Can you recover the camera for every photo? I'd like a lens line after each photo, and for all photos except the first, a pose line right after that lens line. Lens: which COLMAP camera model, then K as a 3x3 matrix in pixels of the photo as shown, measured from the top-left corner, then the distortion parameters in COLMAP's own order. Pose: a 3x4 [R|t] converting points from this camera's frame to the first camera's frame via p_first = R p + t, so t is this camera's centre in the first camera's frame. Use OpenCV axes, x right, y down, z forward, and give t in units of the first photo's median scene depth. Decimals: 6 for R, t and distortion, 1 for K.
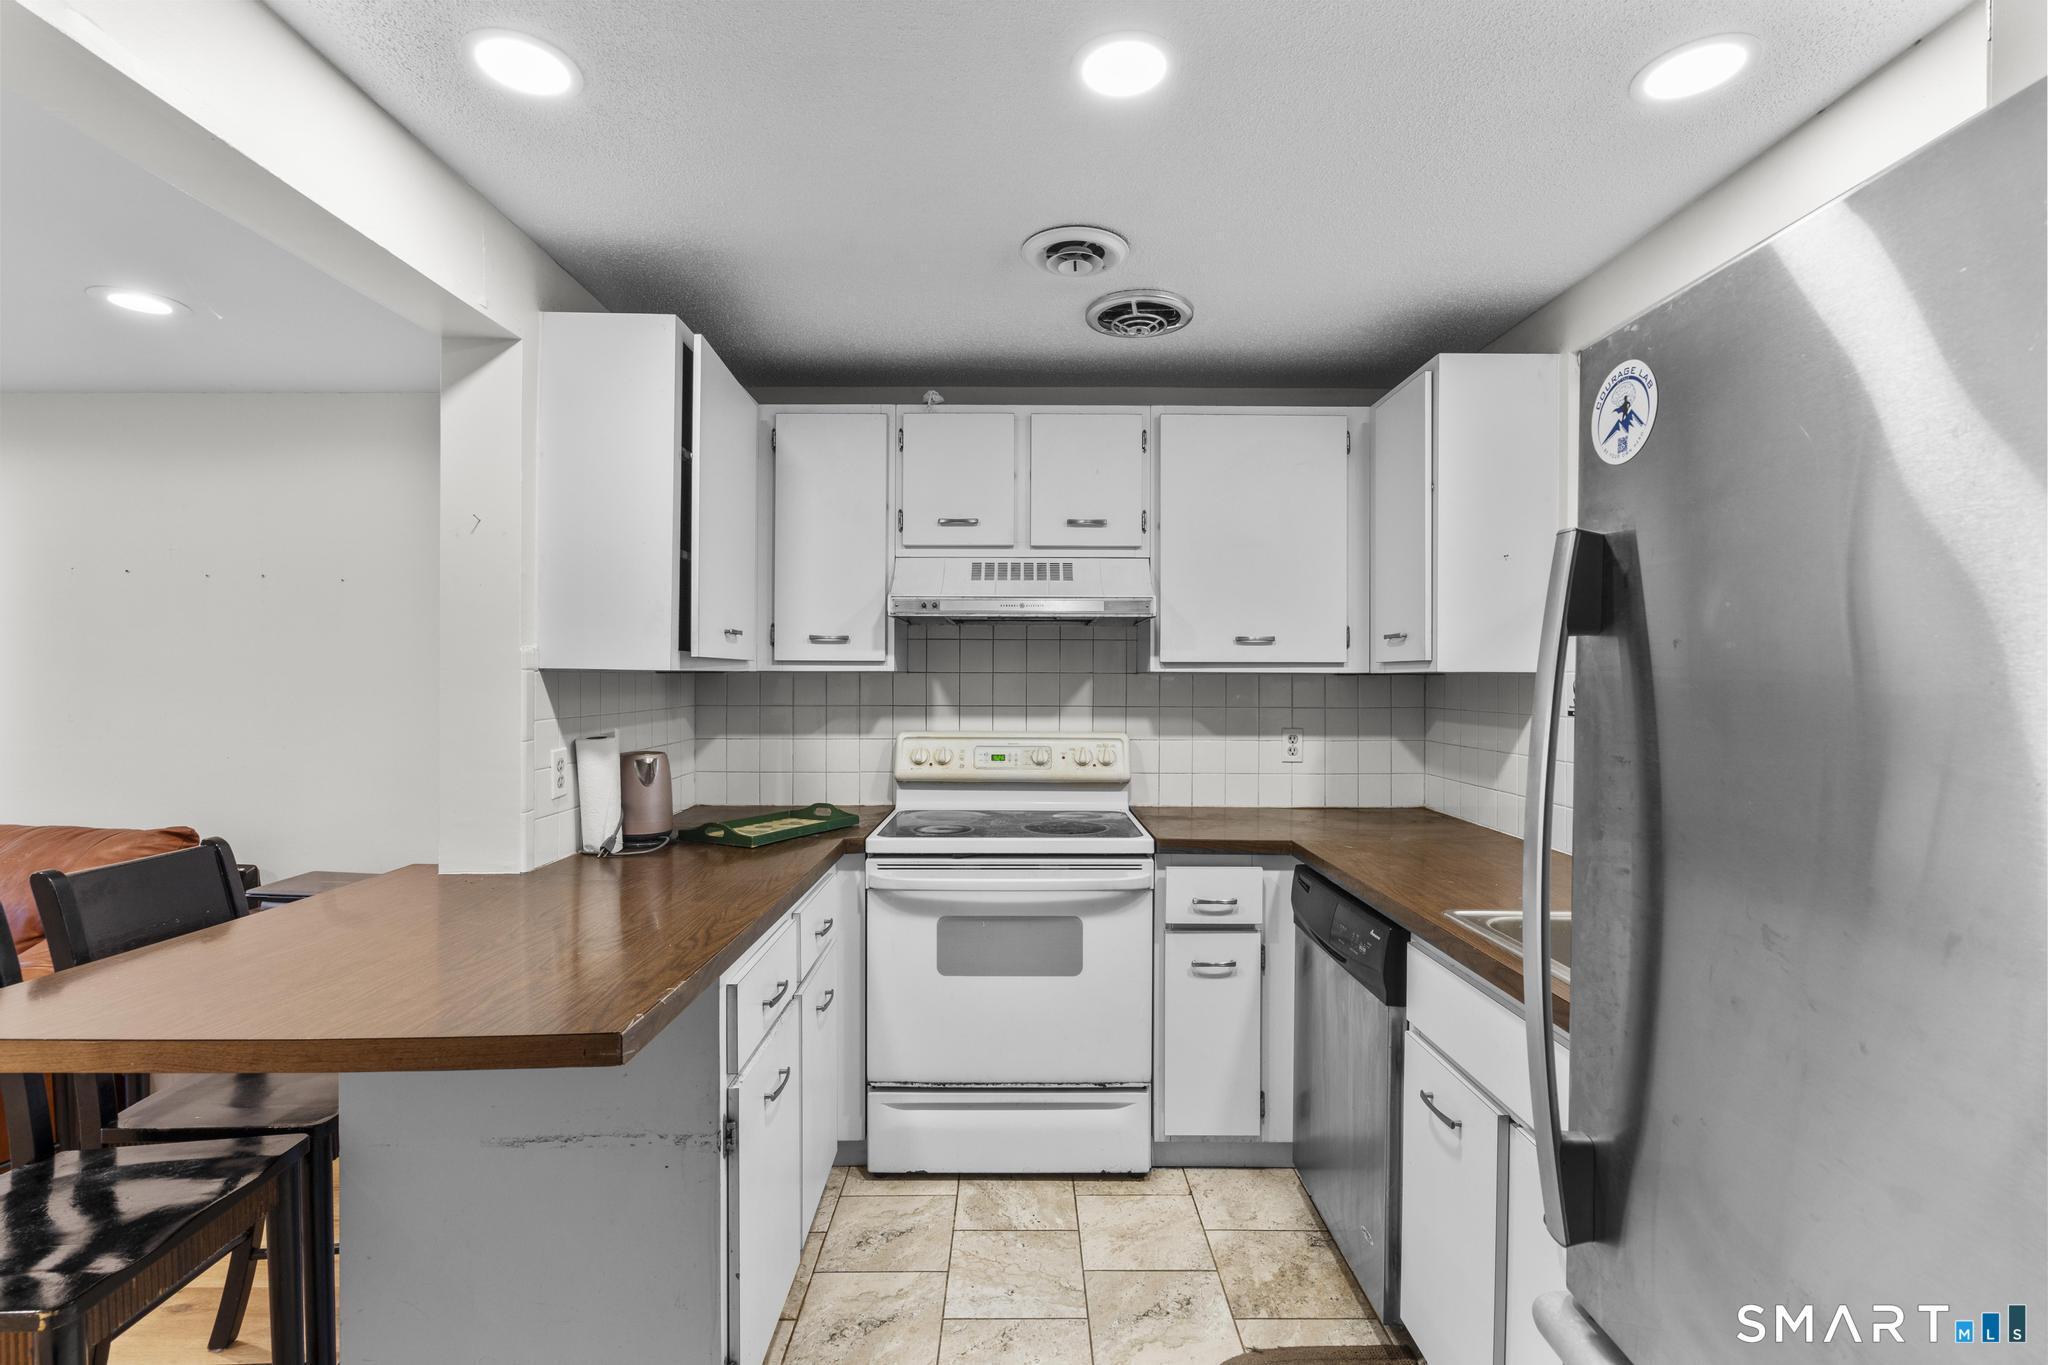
lens RADIAL K [[914.3, 0, 1024.0], [0, 914.3, 682.5], [0, 0, 1]] dist [-0.011520, 0.005895]
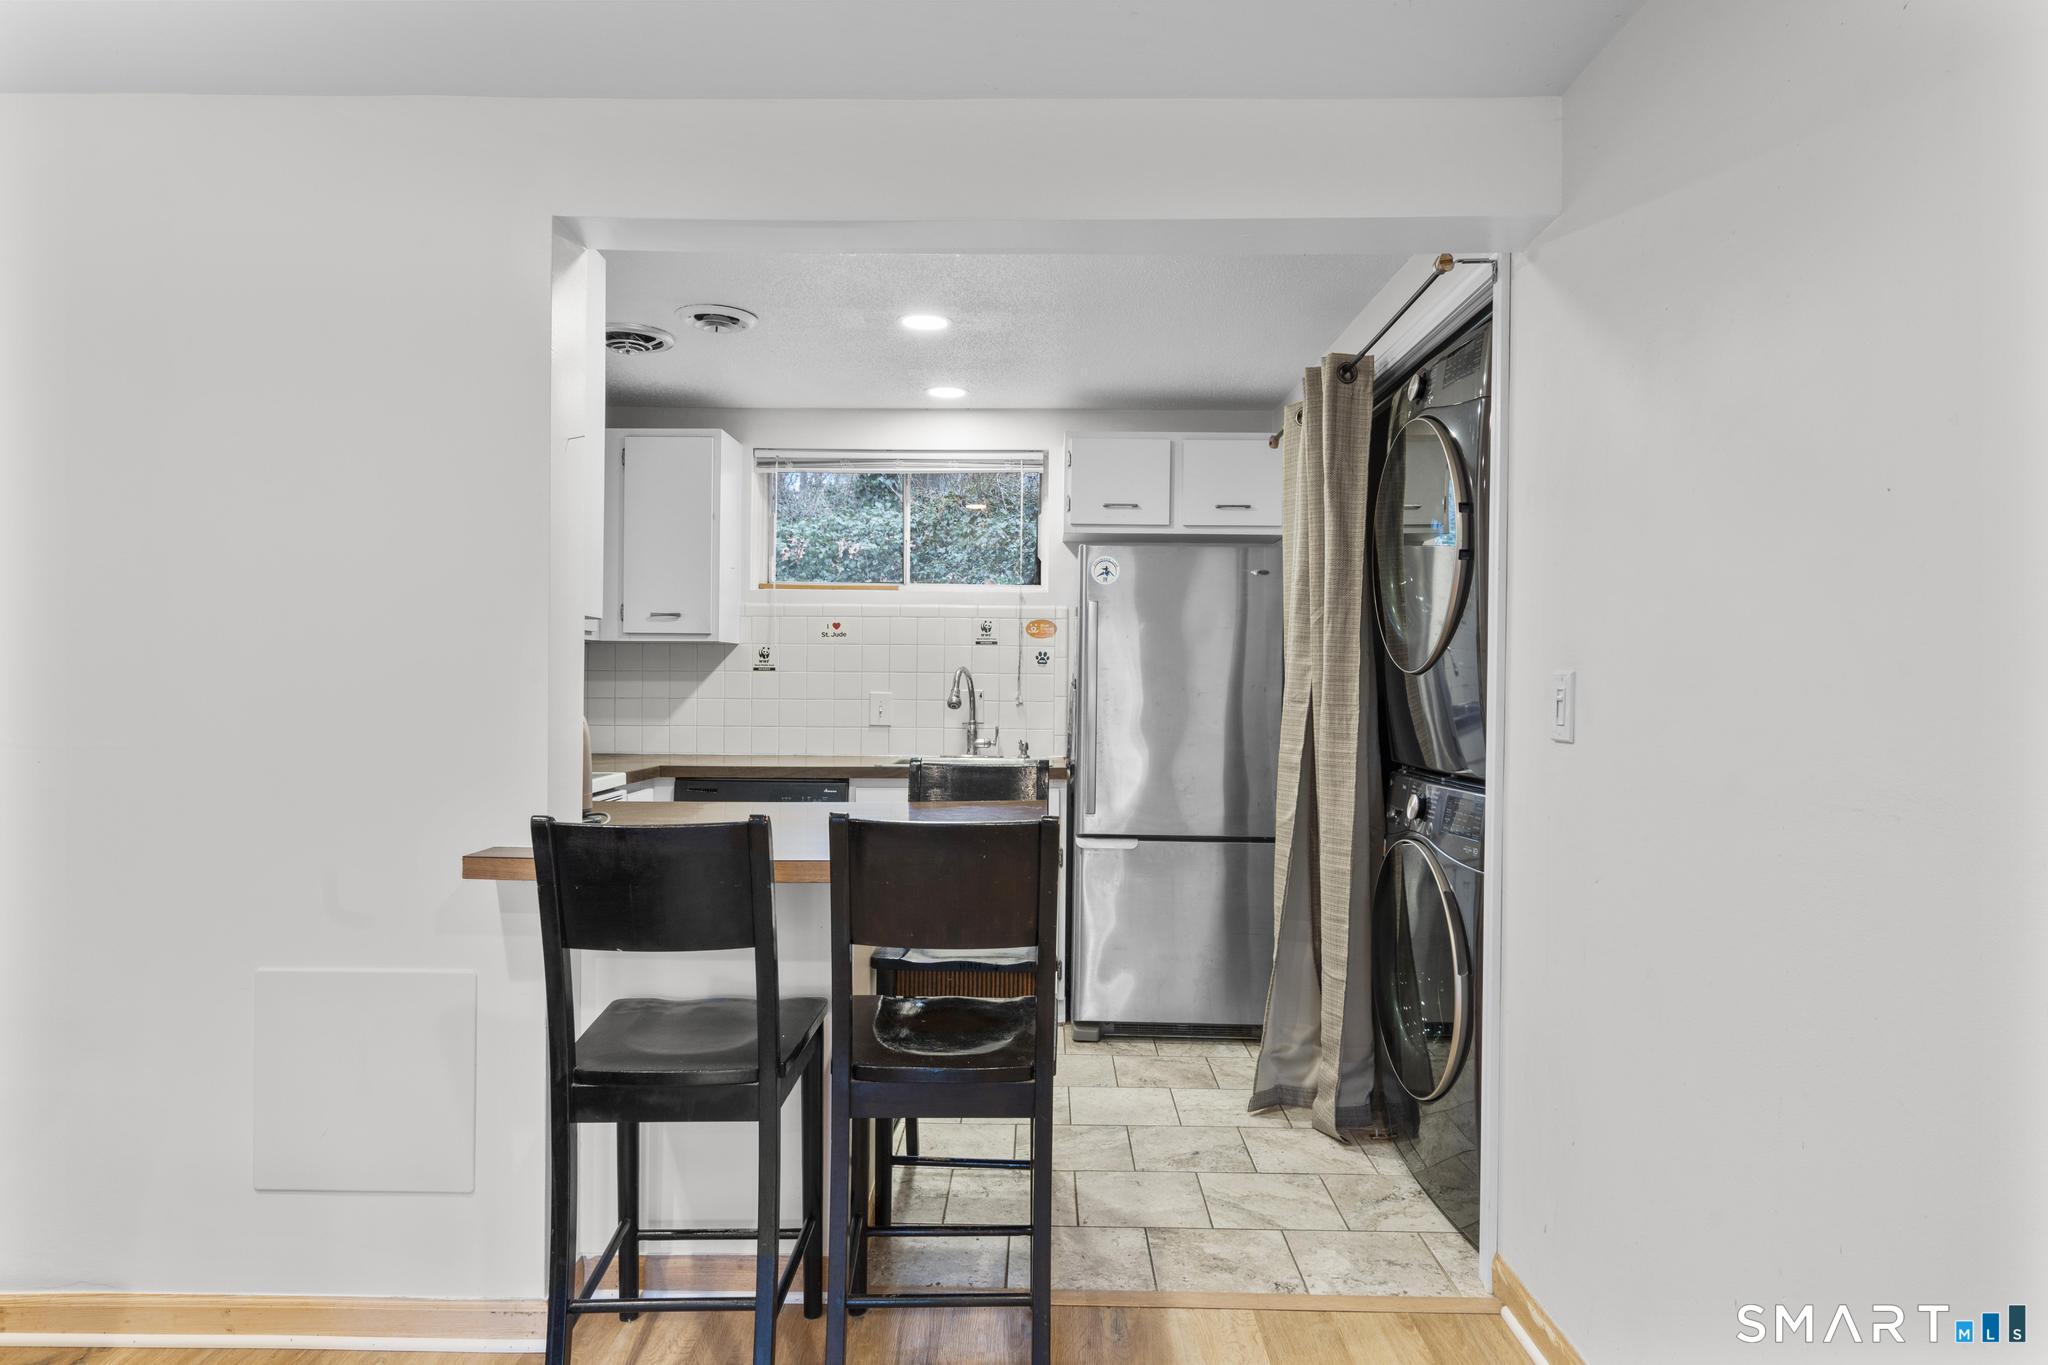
lens RADIAL K [[1195.4, 0, 1024.0], [0, 1195.4, 682.5], [0, 0, 1]] dist [0.001553, 0.000370]
pose [[0.018958, -0.006356, 0.999800, -1.262101], [-0.002792, 0.999976, 0.006410, 0.035073], [-0.999816, -0.002913, 0.018939, 0.387736]]
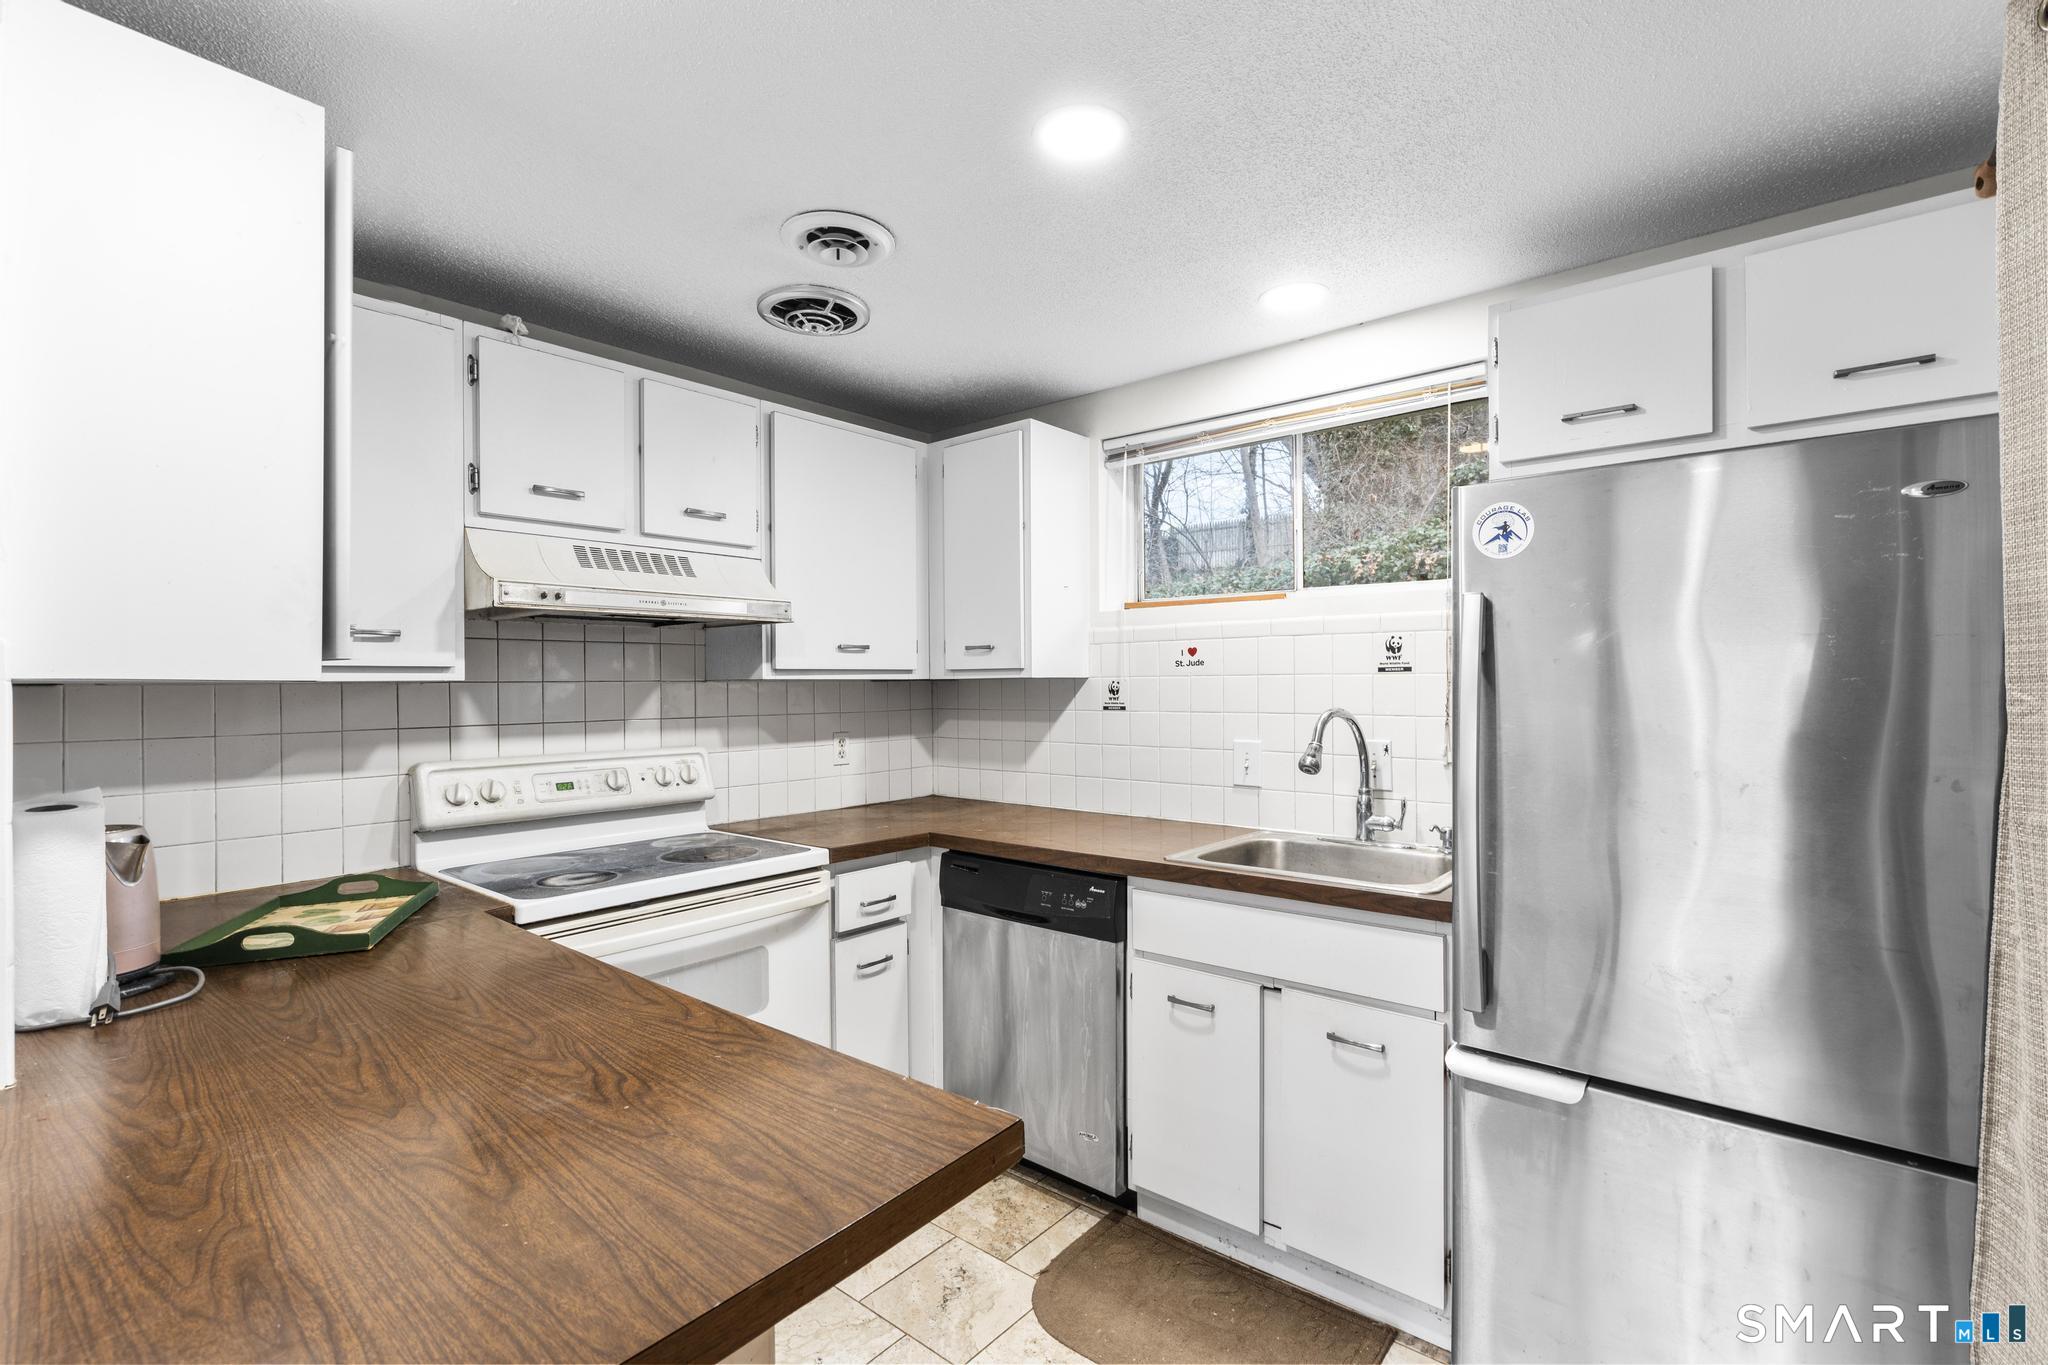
lens RADIAL K [[914.3, 0, 1024.0], [0, 914.3, 682.5], [0, 0, 1]] dist [-0.011520, 0.005895]
pose [[0.646163, -0.008566, 0.763152, -0.414178], [0.014626, 0.999892, -0.001161, -0.003213], [-0.763059, 0.011912, 0.646219, 0.178784]]
